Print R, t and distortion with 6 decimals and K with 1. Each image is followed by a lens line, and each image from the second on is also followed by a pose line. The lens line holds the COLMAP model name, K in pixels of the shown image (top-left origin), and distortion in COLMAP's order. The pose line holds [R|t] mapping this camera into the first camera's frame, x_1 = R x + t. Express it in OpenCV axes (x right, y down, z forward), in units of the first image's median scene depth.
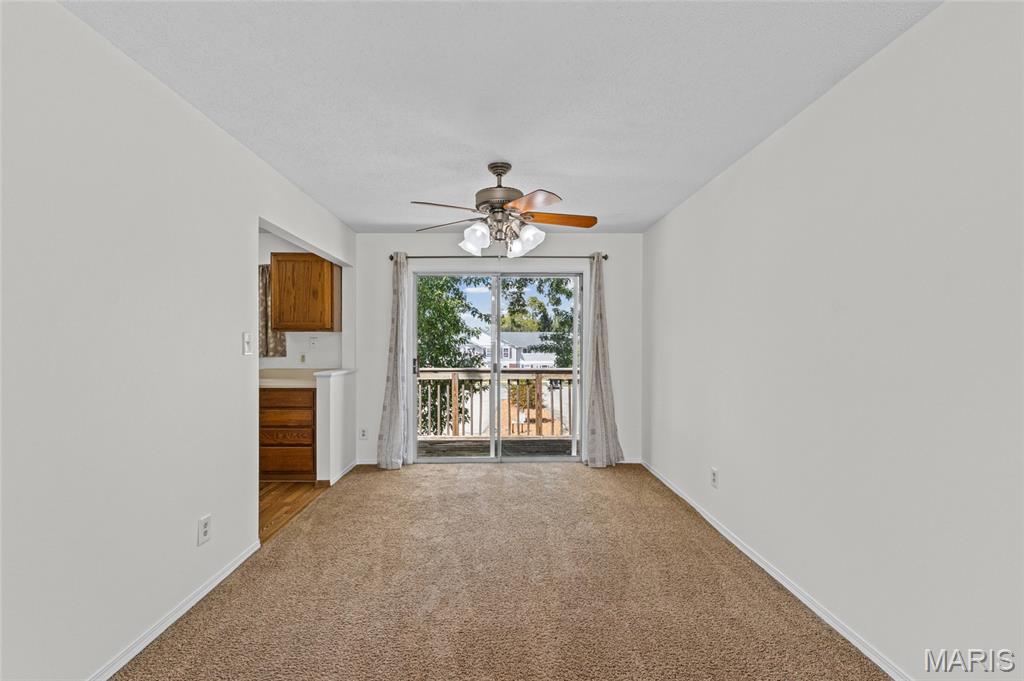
lens RADIAL K [[462.2, 0, 507.6], [0, 462.2, 348.0], [0, 0, 1]] dist [-0.001960, 0.000777]
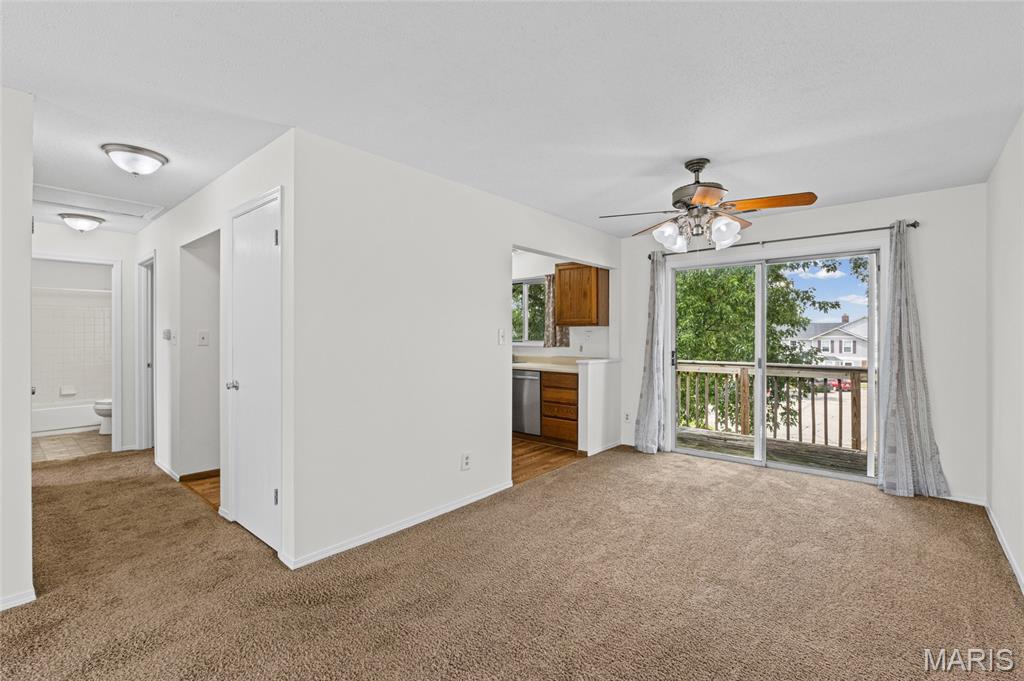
lens RADIAL K [[462.2, 0, 518.3], [0, 462.2, 332.8], [0, 0, 1]] dist [-0.001960, 0.000777]
pose [[0.749735, -0.003313, -0.661730, 0.244580], [-0.005782, 0.999917, -0.011556, -0.004115], [0.661713, 0.012490, 0.749653, -0.010571]]
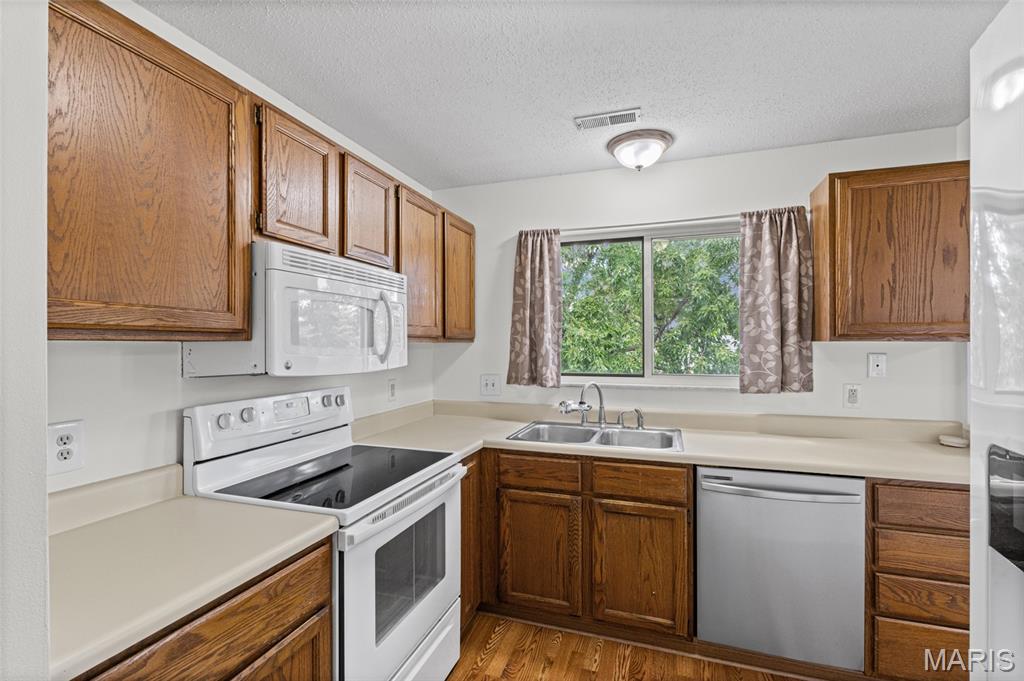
lens RADIAL K [[462.2, 0, 514.1], [0, 462.2, 342.5], [0, 0, 1]] dist [-0.001960, 0.000777]
pose [[0.944720, -0.003592, -0.327858, -0.659335], [0.001617, 0.999979, -0.006296, -0.033249], [0.327873, 0.005418, 0.944706, 0.449509]]
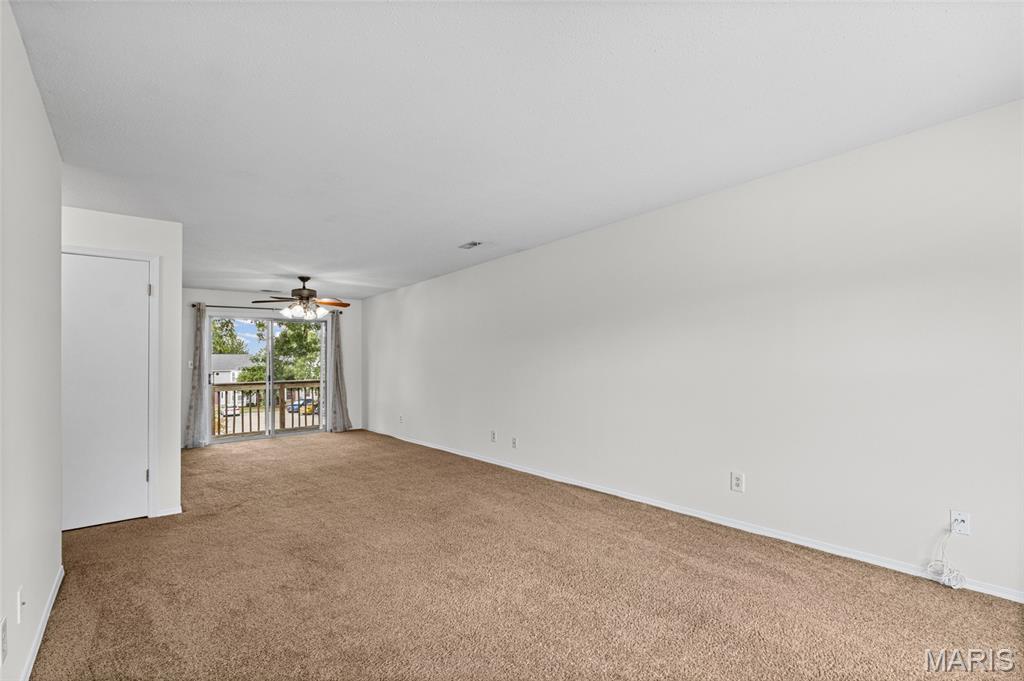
lens RADIAL K [[462.2, 0, 528.6], [0, 462.2, 348.4], [0, 0, 1]] dist [-0.001960, 0.000777]
pose [[0.766701, 0.002631, 0.641999, -0.399646], [0.024545, 0.999140, -0.033406, 0.017625], [-0.641535, 0.041370, 0.765977, -0.867147]]
